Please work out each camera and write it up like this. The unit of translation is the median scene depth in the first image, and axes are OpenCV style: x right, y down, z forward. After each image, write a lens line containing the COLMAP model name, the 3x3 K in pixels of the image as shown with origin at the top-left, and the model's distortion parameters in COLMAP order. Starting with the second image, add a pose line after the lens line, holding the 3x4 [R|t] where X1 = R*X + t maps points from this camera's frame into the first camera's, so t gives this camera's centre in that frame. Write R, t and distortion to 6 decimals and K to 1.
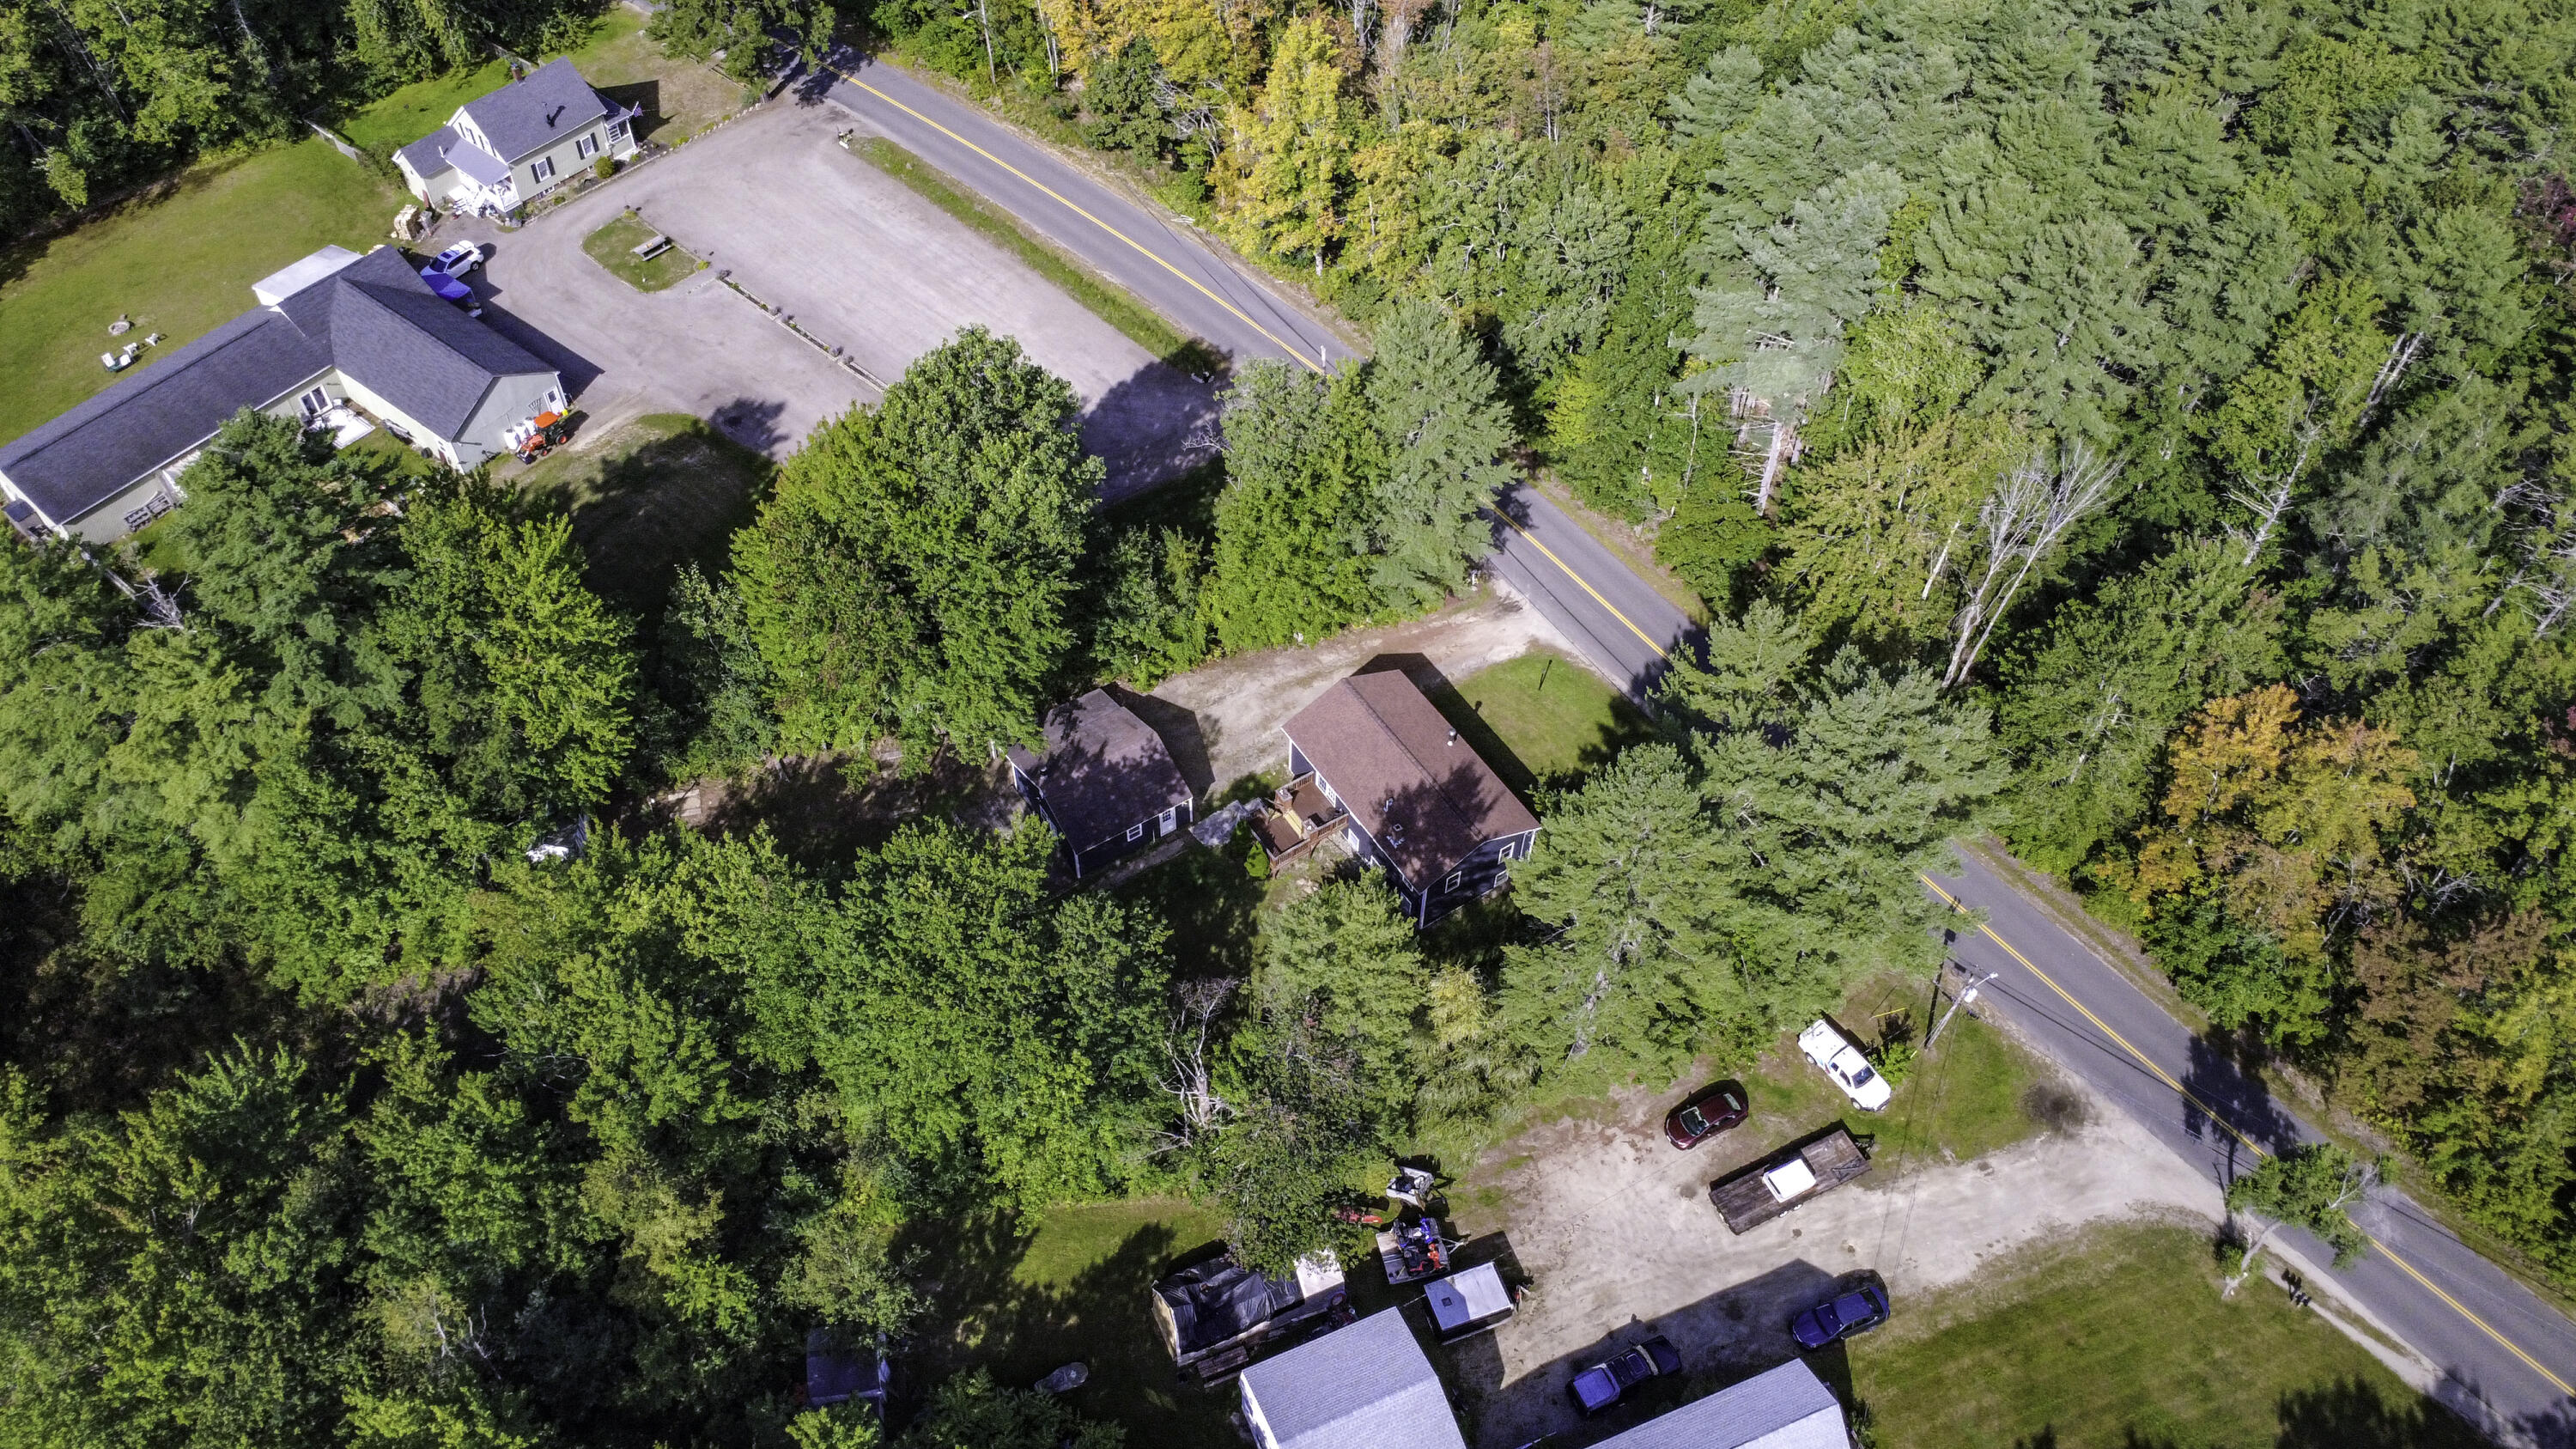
lens RADIAL K [[1875.4, 0, 1288.0], [0, 1875.4, 724.5], [0, 0, 1]] dist [-0.000318, -0.007525]
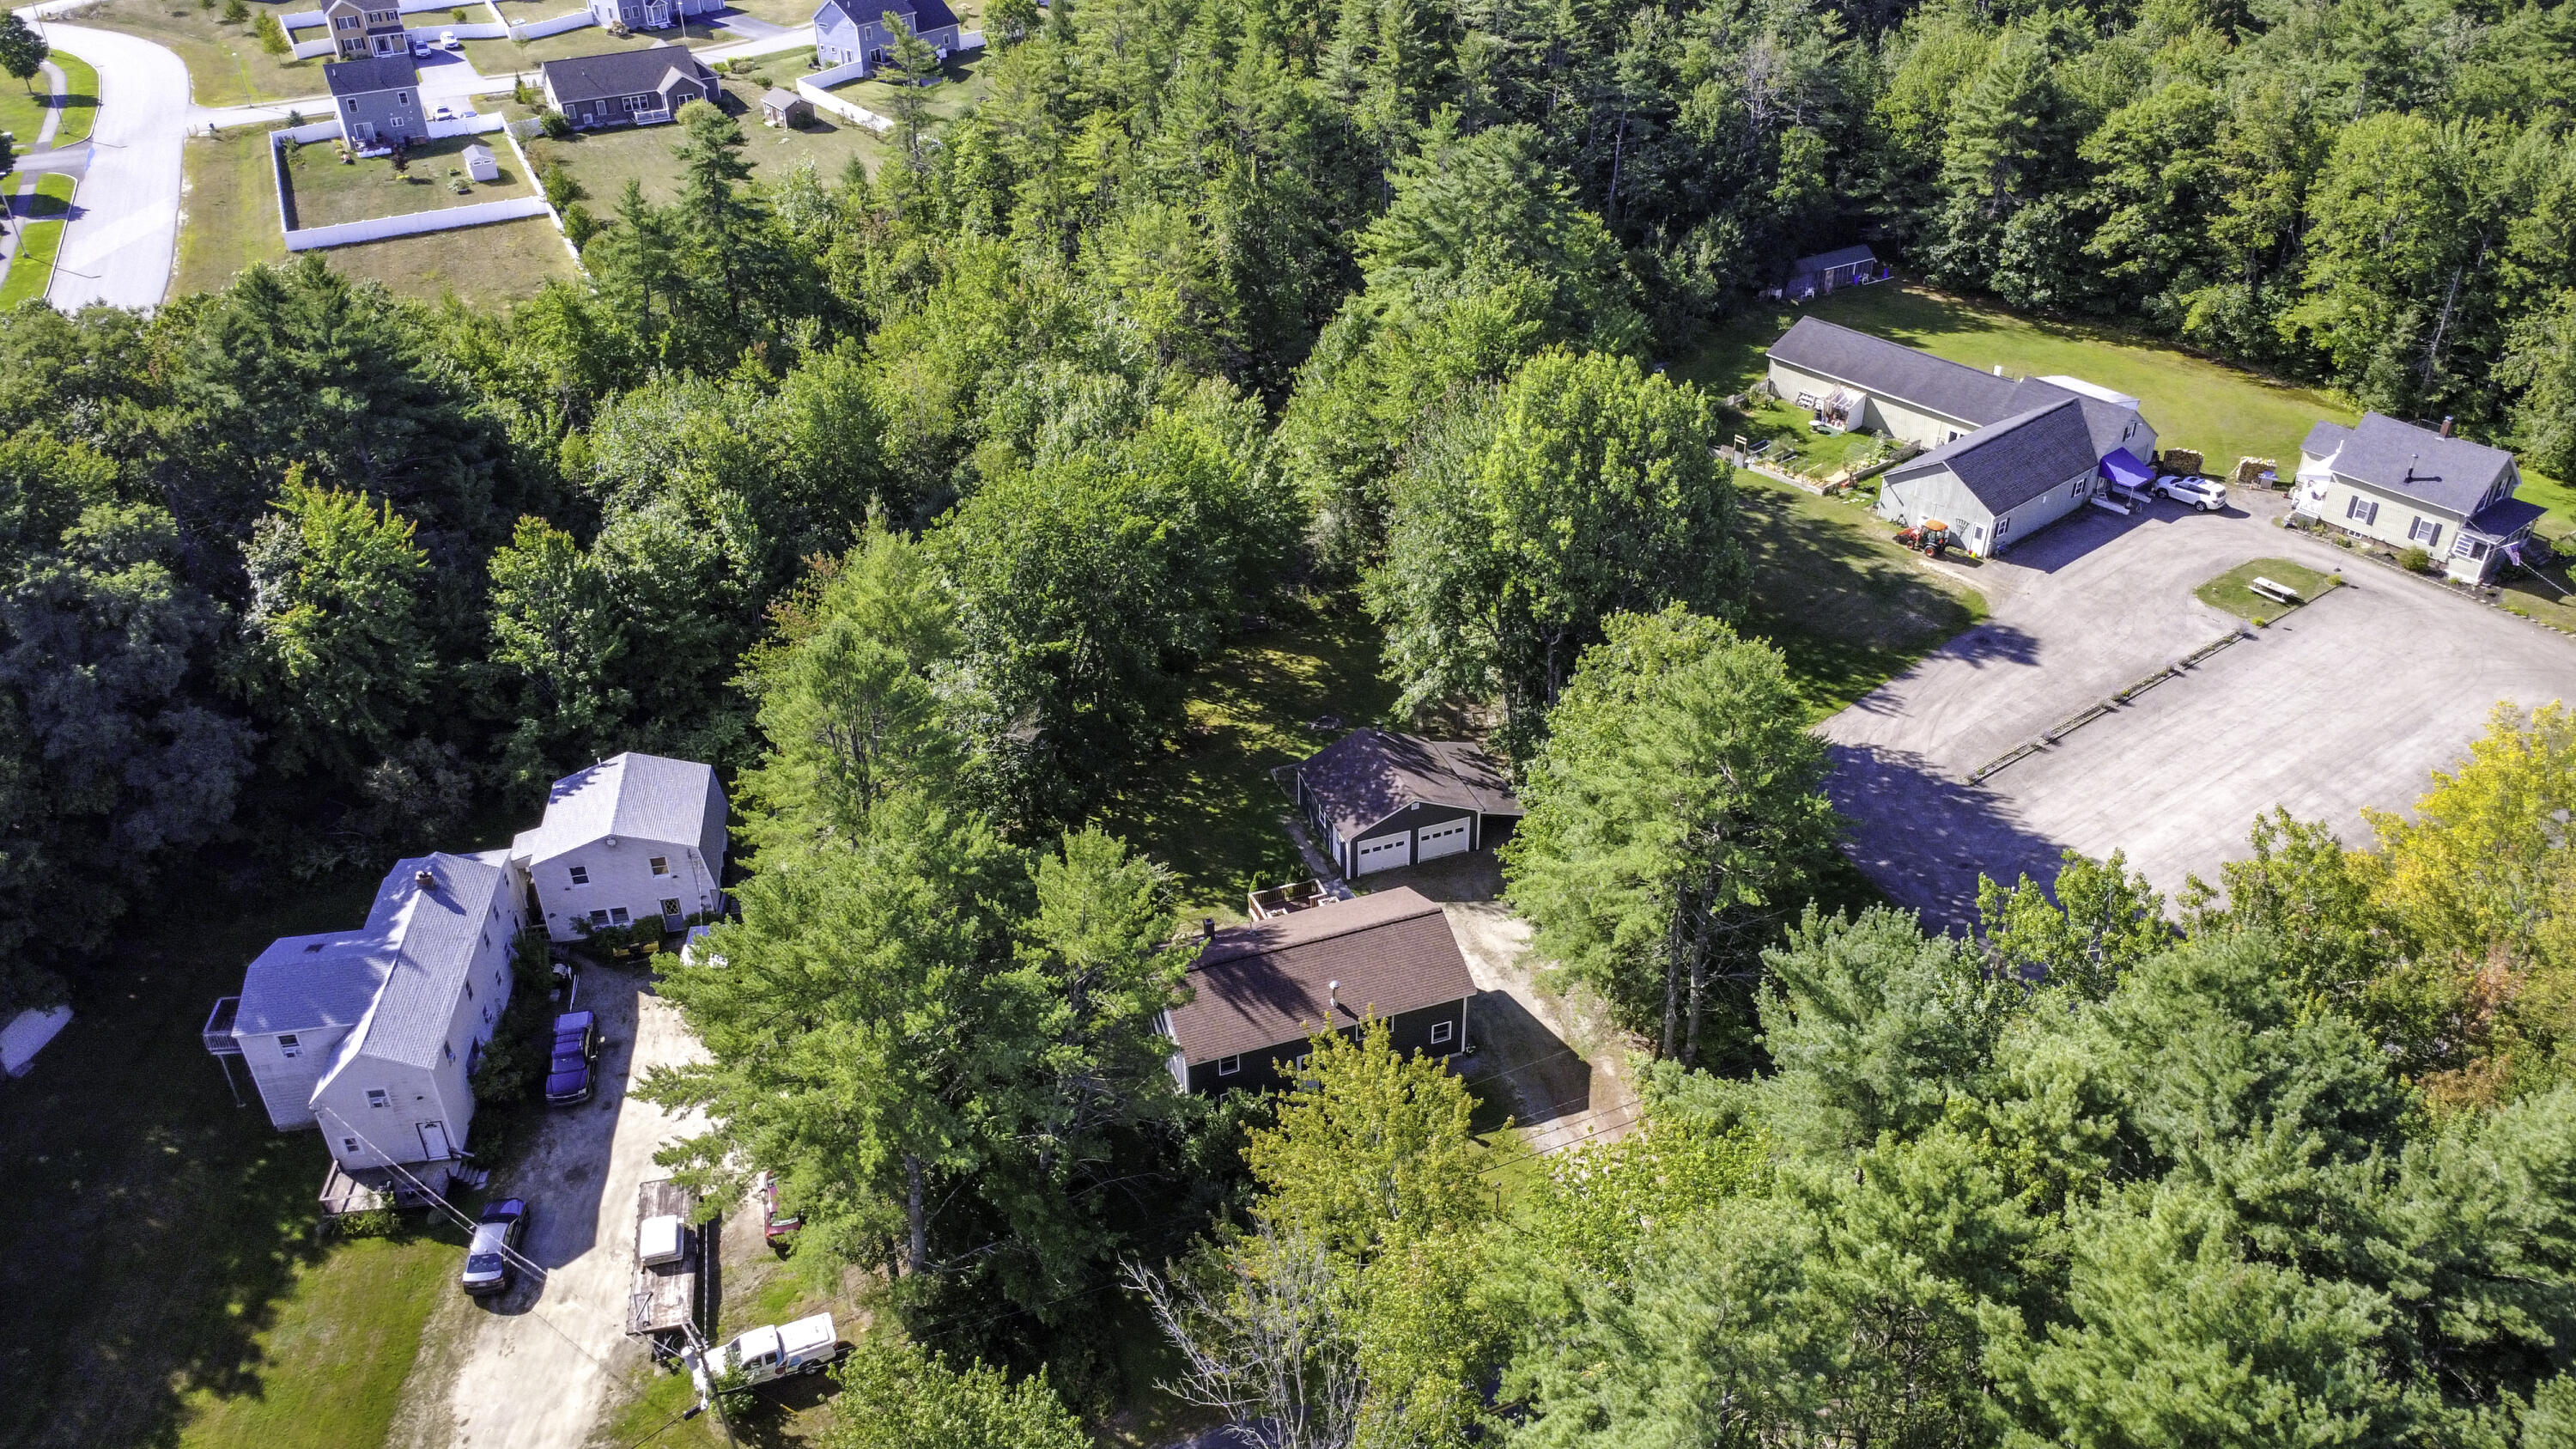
lens RADIAL K [[1873.9, 0, 1288.0], [0, 1873.9, 724.5], [0, 0, 1]] dist [-0.000686, 0.003751]
pose [[-0.233272, 0.504412, -0.831356, 0.719965], [-0.750140, 0.450676, 0.483924, -0.422086], [0.618769, 0.736519, 0.273250, 0.736423]]
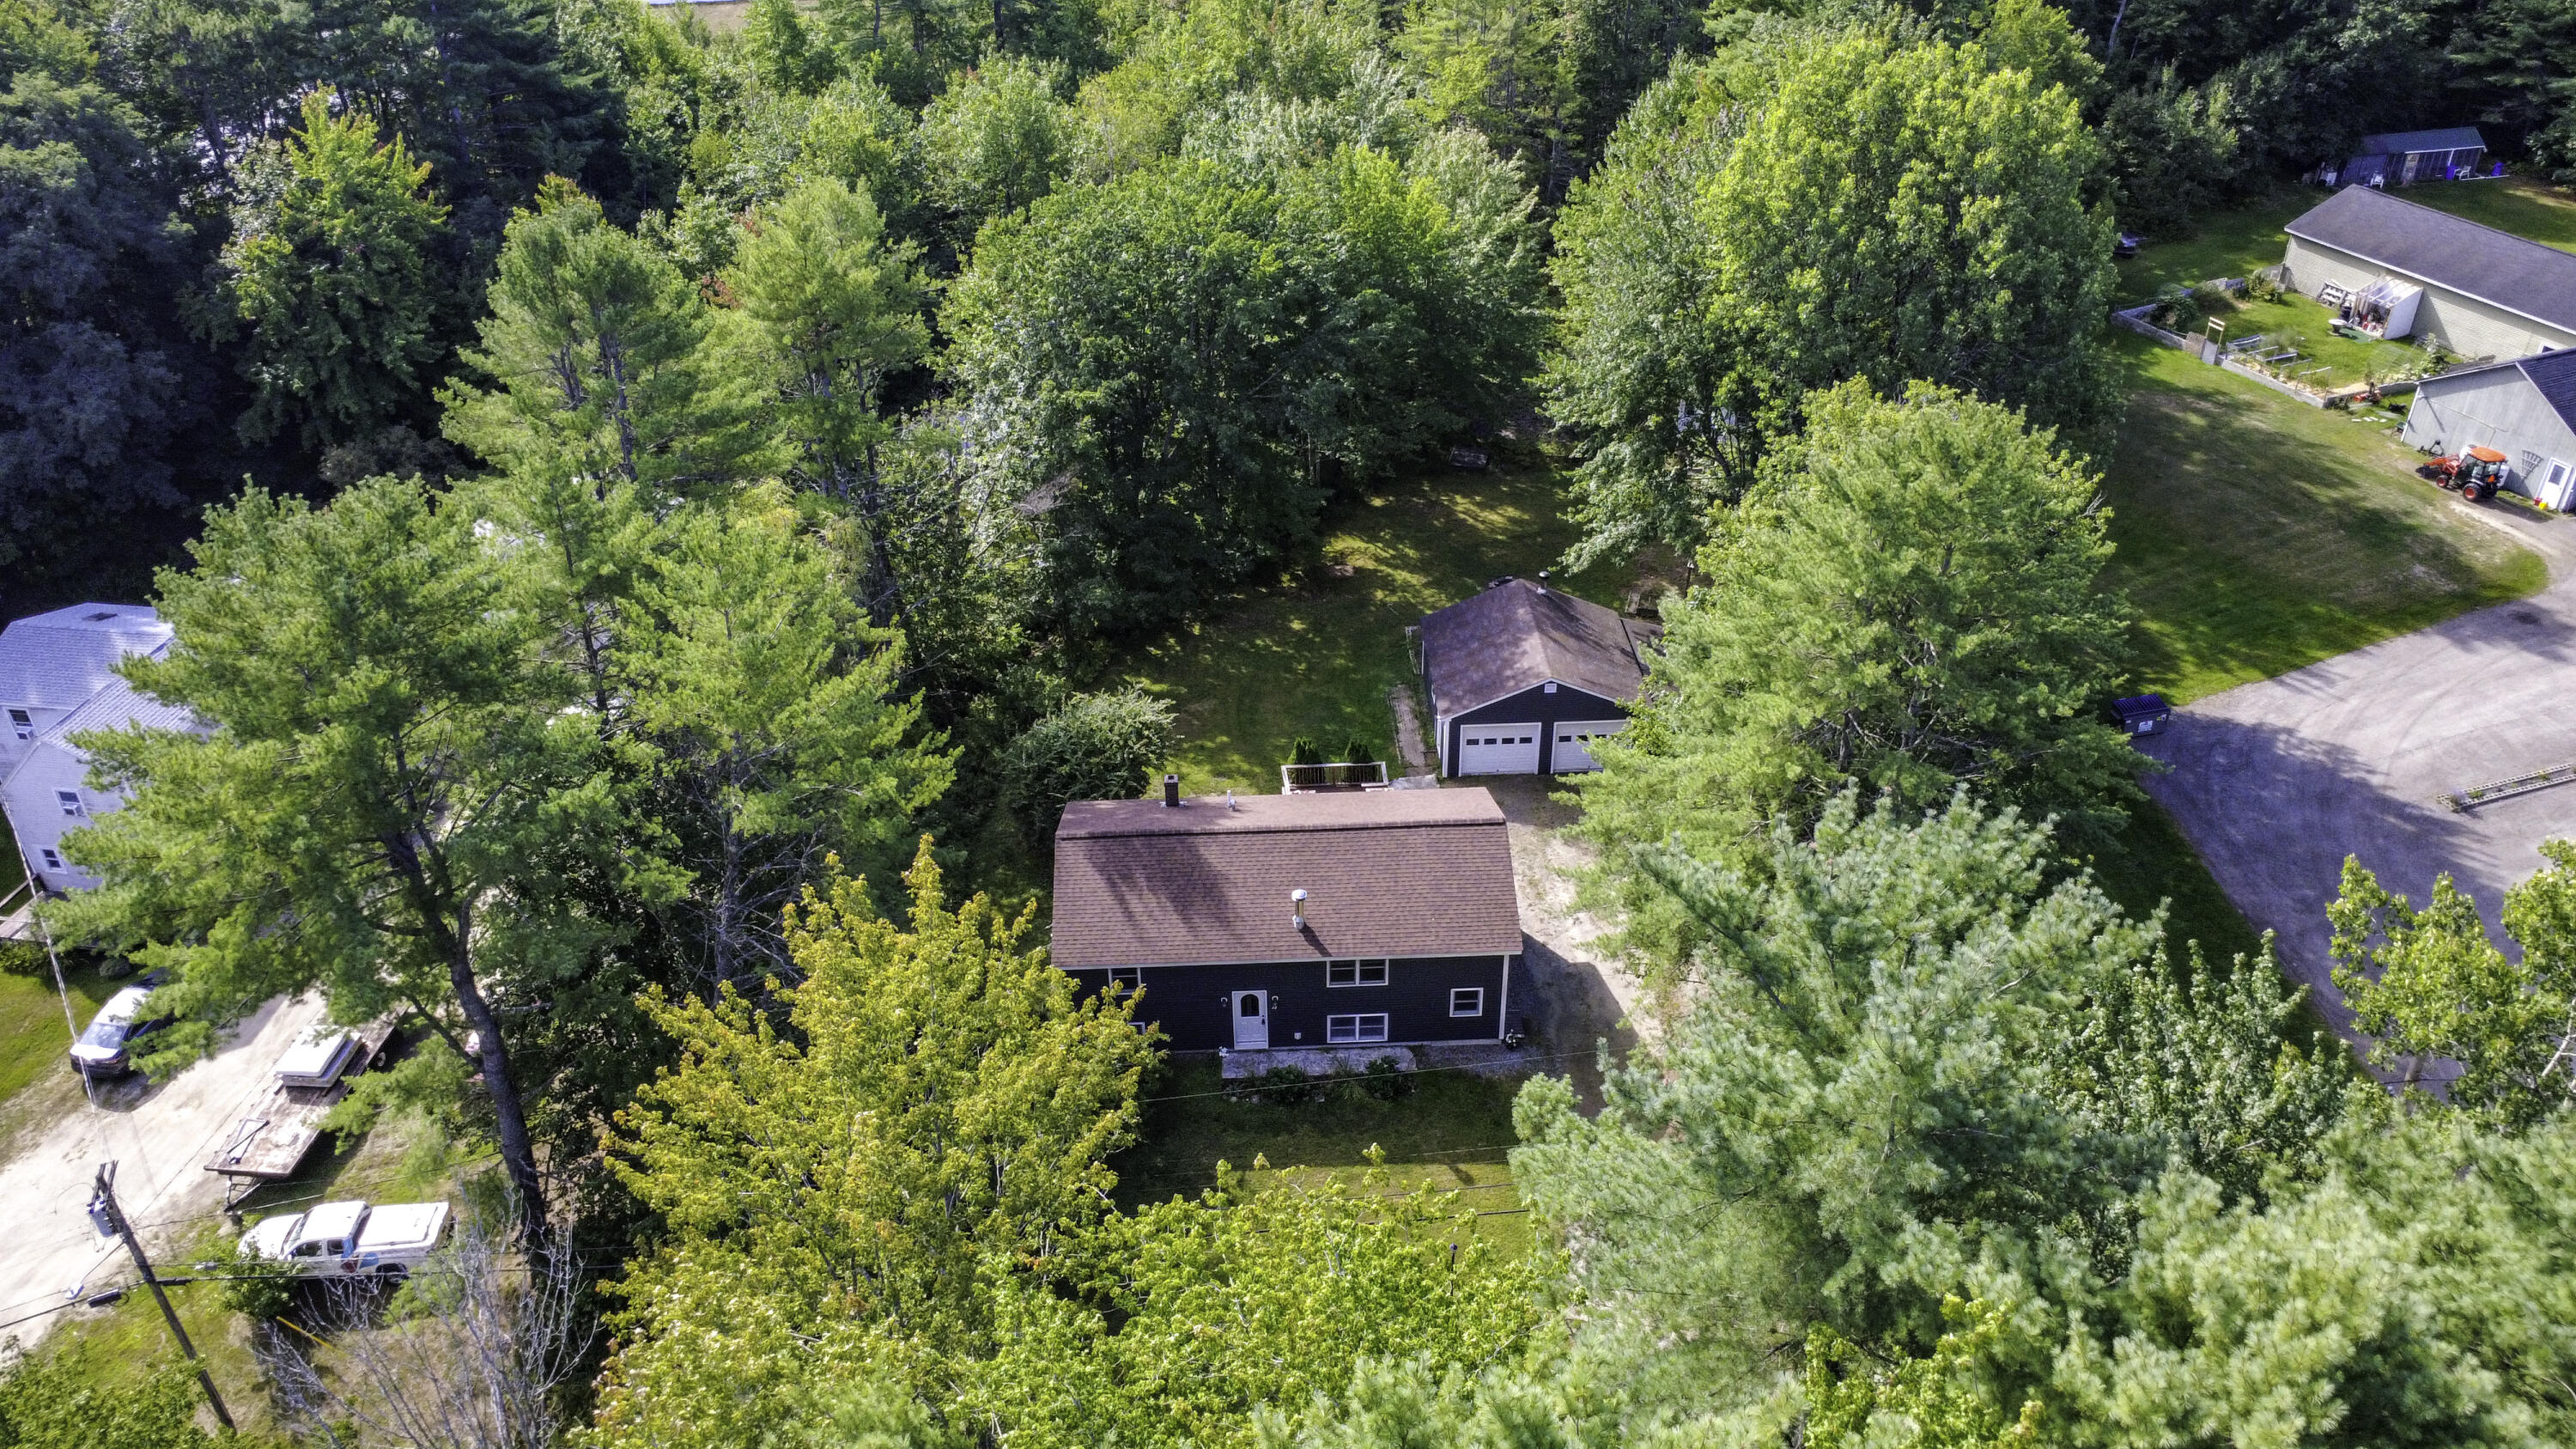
lens RADIAL K [[1873.9, 0, 1288.0], [0, 1873.9, 724.5], [0, 0, 1]] dist [-0.000686, 0.003751]
pose [[-0.510244, 0.452786, -0.731188, 0.468492], [-0.668528, 0.326031, 0.668412, -0.366230], [0.541037, 0.829873, 0.136344, 0.939231]]
